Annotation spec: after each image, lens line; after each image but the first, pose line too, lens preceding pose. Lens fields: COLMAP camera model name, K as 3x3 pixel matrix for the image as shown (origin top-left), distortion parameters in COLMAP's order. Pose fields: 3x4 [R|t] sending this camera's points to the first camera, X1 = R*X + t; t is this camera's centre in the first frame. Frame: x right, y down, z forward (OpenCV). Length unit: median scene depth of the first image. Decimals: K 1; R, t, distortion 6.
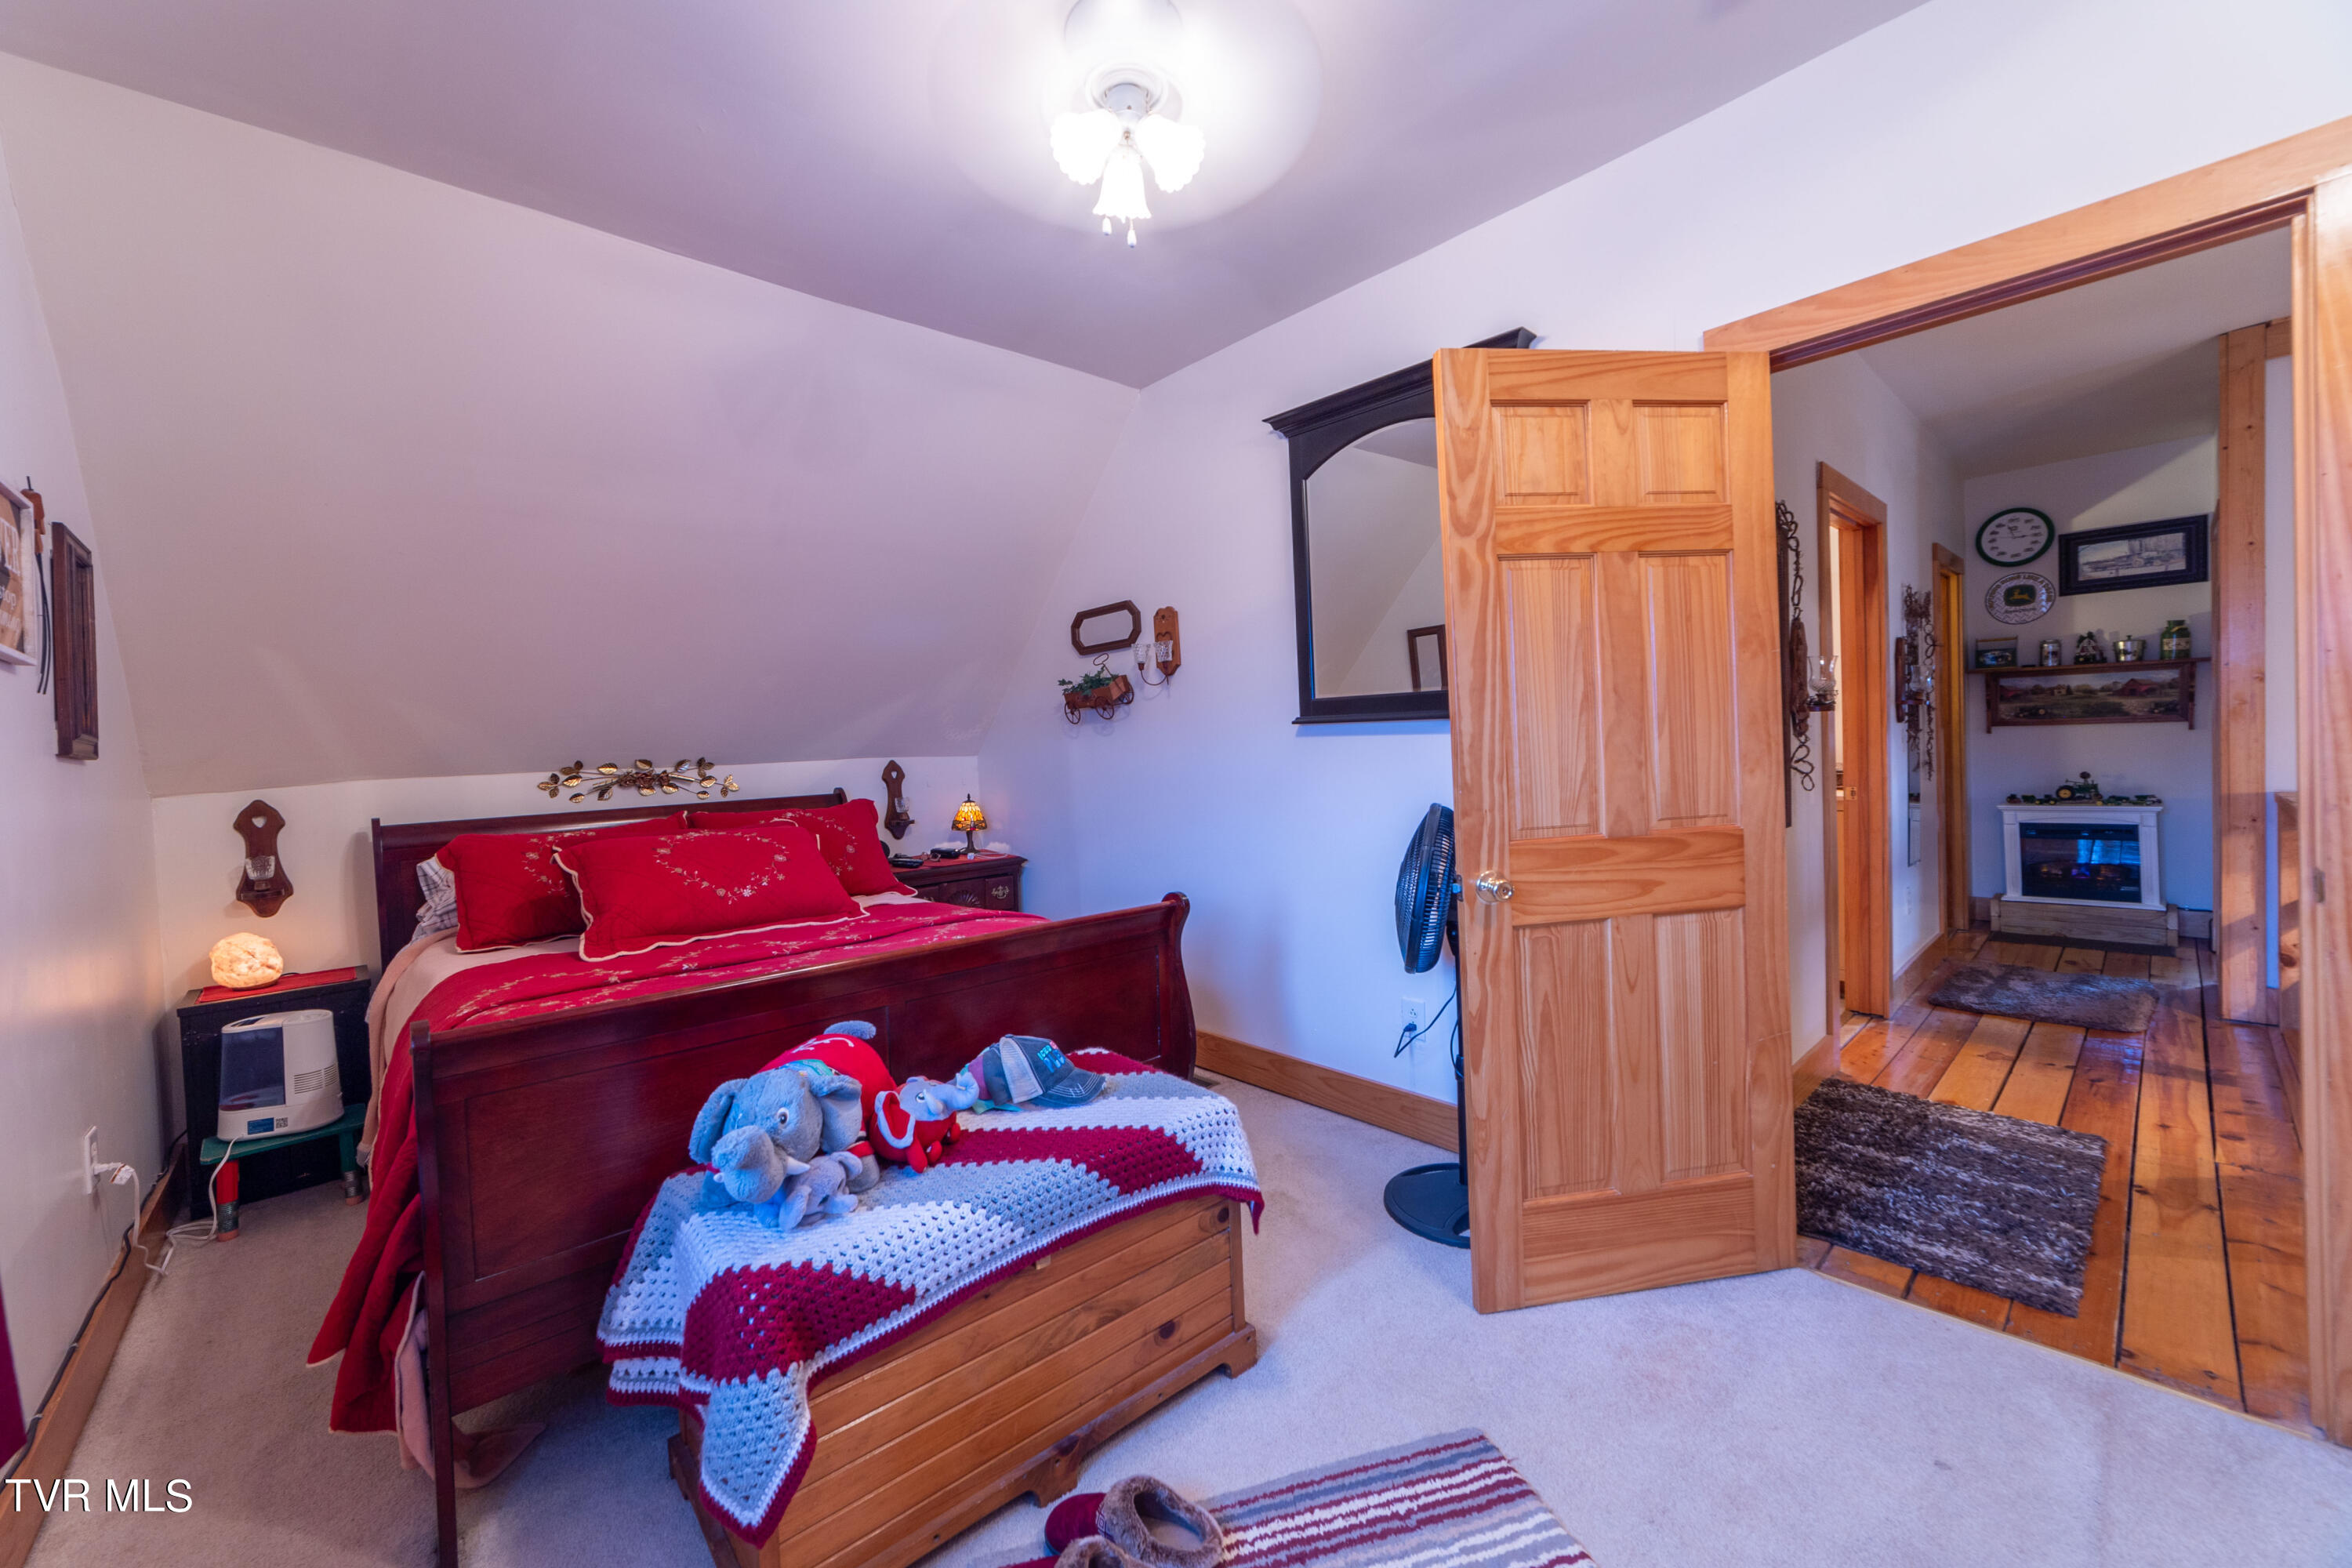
lens RADIAL K [[906.8, 0, 1168.5], [0, 906.8, 769.7], [0, 0, 1]] dist [-0.022844, 0.010679]
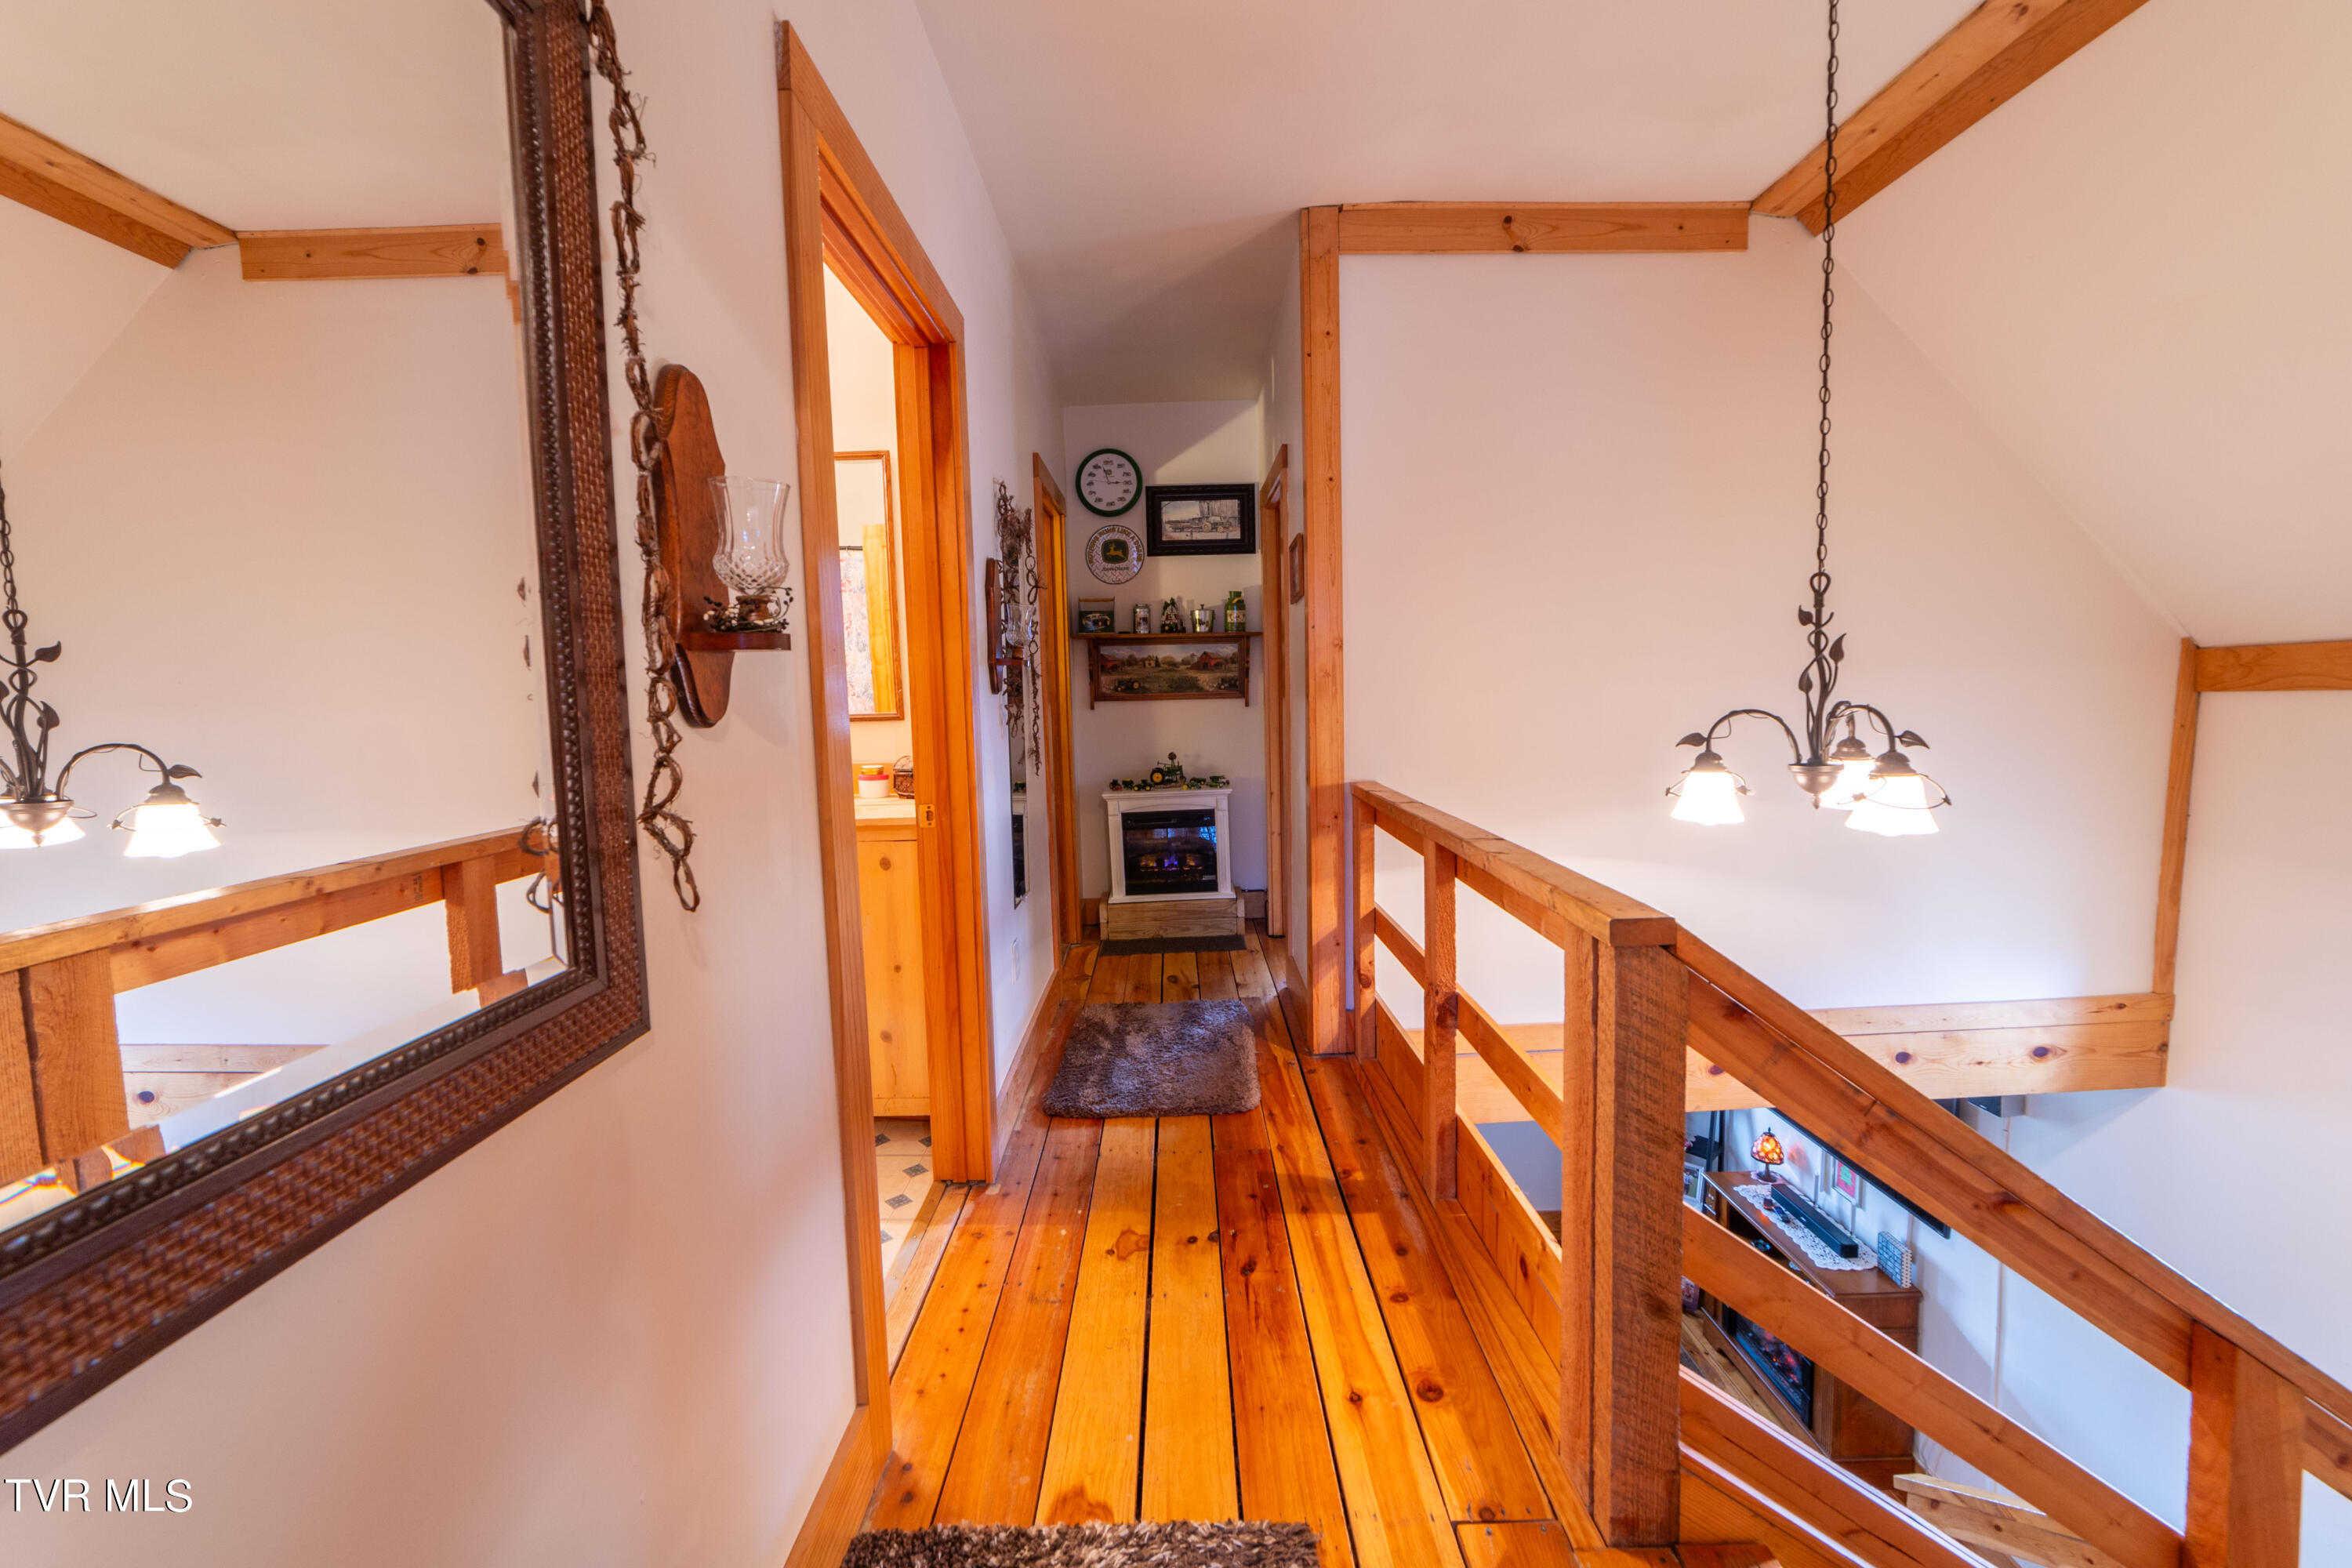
lens RADIAL K [[906.8, 0, 1168.5], [0, 906.8, 769.7], [0, 0, 1]] dist [-0.022844, 0.010679]
pose [[0.670550, -0.045510, 0.740467, 0.379800], [0.021867, 0.998895, 0.041590, -0.020739], [-0.741542, -0.011696, 0.670804, 0.432665]]
